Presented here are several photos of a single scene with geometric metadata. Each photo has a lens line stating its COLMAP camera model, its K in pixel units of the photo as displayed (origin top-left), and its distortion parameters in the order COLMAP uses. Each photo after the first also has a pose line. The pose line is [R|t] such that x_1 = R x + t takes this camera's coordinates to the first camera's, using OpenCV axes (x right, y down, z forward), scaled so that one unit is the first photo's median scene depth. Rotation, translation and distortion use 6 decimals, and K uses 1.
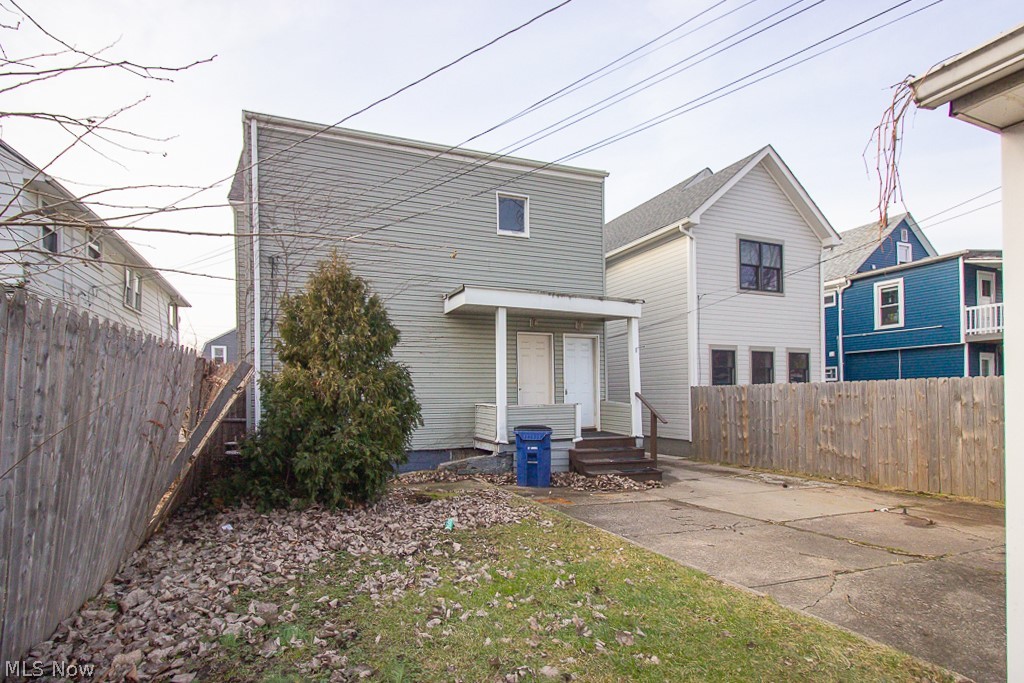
lens RADIAL K [[501.3, 0, 474.8], [0, 501.3, 391.2], [0, 0, 1]] dist [-0.001580, -0.001129]
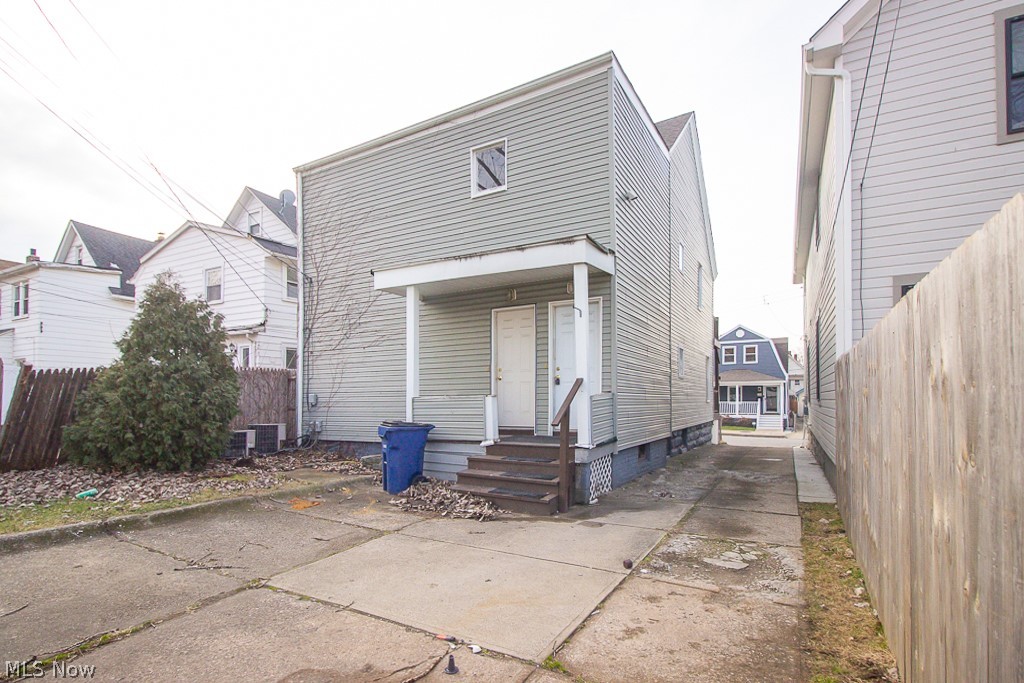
lens RADIAL K [[501.3, 0, 513.7], [0, 501.3, 394.2], [0, 0, 1]] dist [-0.001580, -0.001129]
pose [[0.645822, -0.006154, -0.763463, 0.747127], [0.009239, 0.999957, -0.000245, 0.022103], [0.763432, -0.006896, 0.645851, 0.502681]]
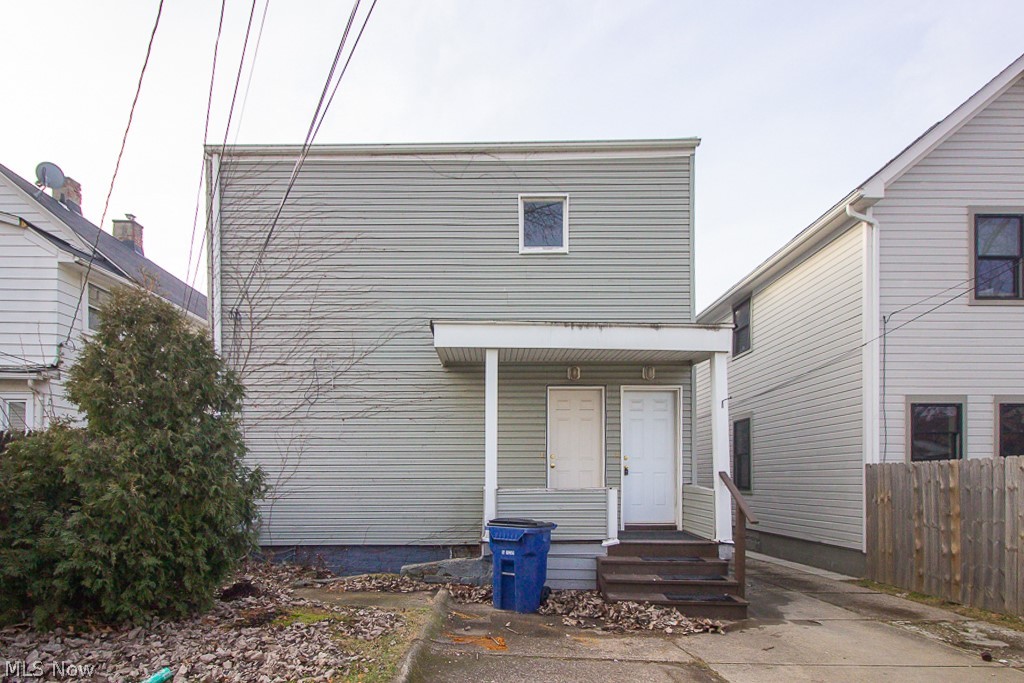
lens RADIAL K [[524.9, 0, 490.5], [0, 524.9, 476.0], [0, 0, 1]] dist [0.000110, -0.000925]
pose [[0.932460, 0.005452, -0.361232, 0.283402], [-0.005122, 0.999985, 0.001871, 0.008339], [0.361237, 0.000106, 0.932474, 0.277099]]
